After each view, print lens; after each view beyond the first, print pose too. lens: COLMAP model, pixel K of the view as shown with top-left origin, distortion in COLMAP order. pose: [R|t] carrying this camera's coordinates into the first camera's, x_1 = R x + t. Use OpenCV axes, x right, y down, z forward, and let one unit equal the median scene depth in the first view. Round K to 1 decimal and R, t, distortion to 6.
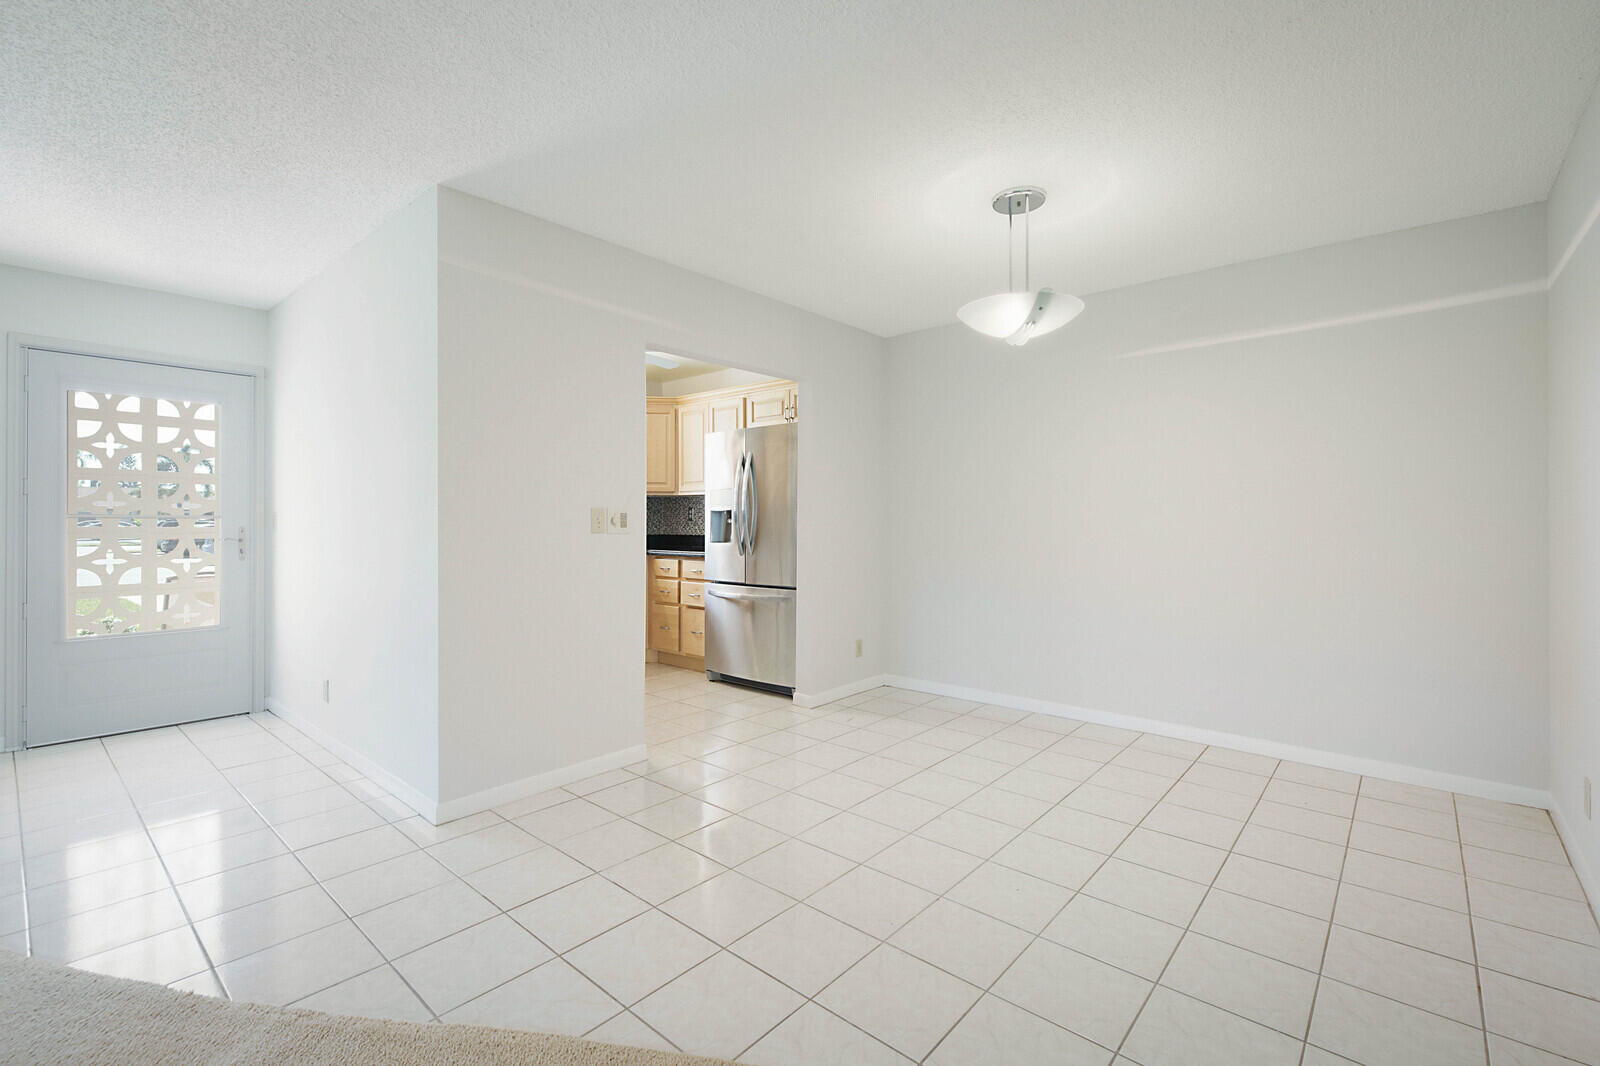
lens RADIAL K [[698.4, 0, 805.8], [0, 698.4, 523.0], [0, 0, 1]] dist [-0.004263, -0.001613]
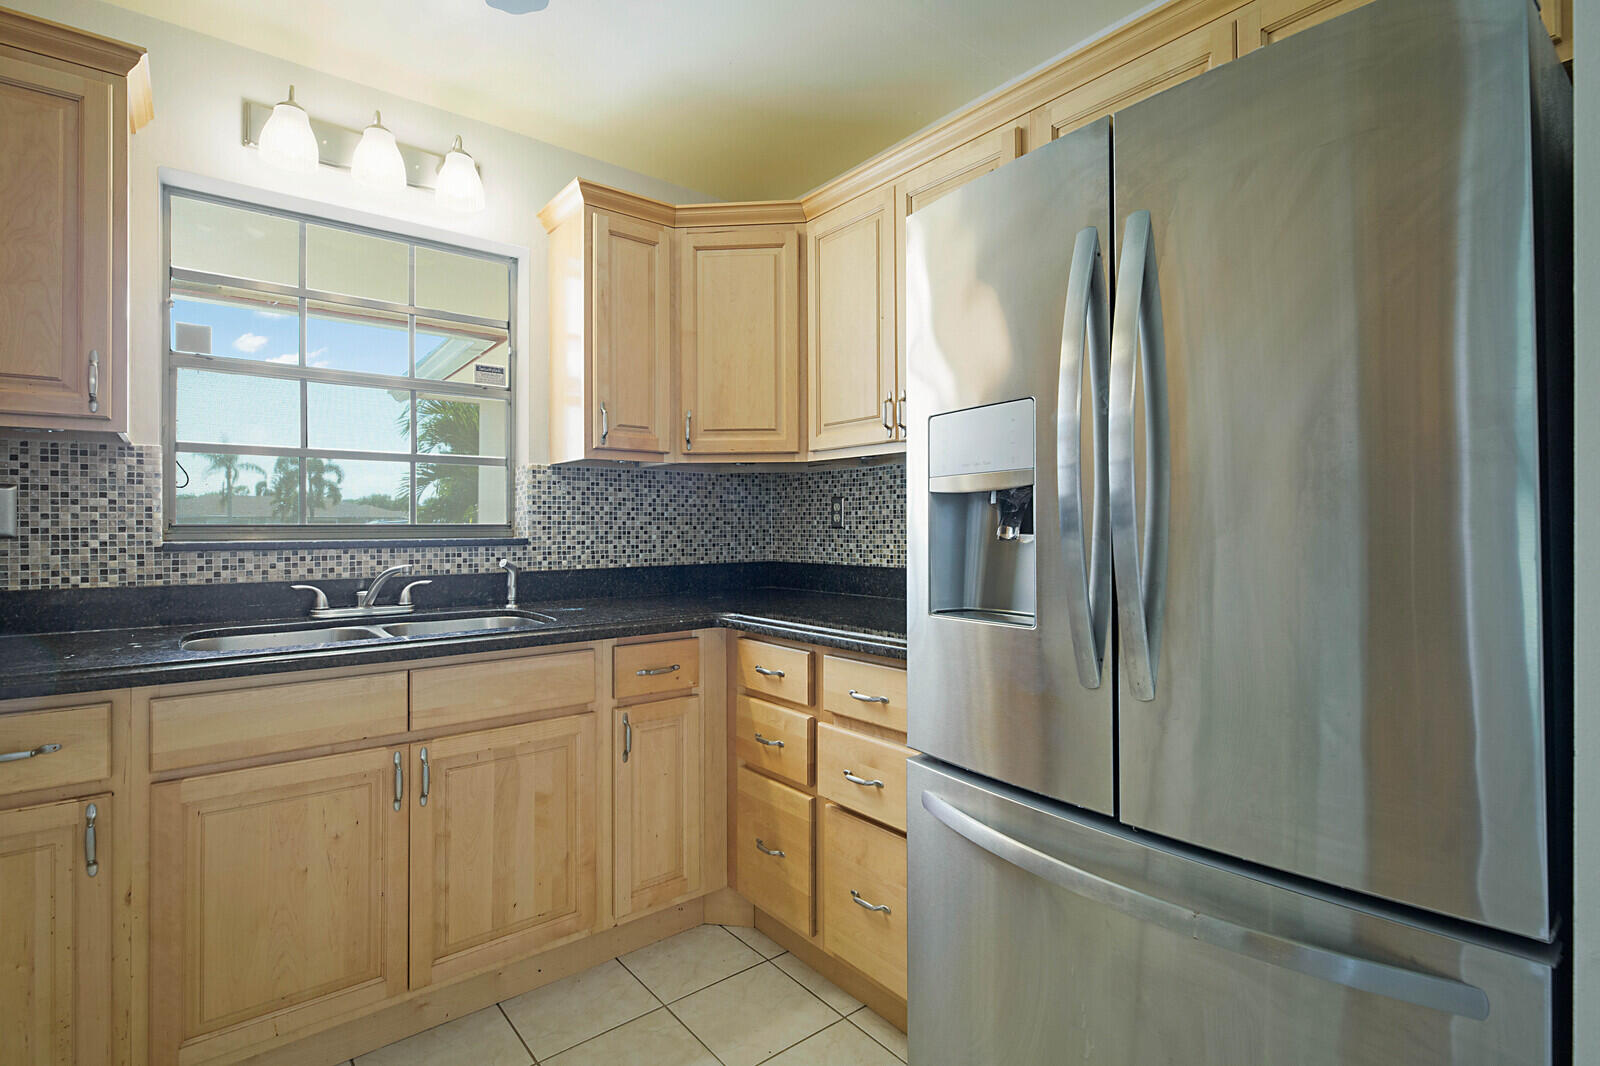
lens RADIAL K [[774.4, 0, 810.6], [0, 774.4, 518.6], [0, 0, 1]] dist [0.004116, -0.000997]
pose [[0.985025, -0.005693, -0.172320, -0.120324], [0.003813, 0.999930, -0.011236, -0.004689], [0.172372, 0.010410, 0.984977, 0.648979]]
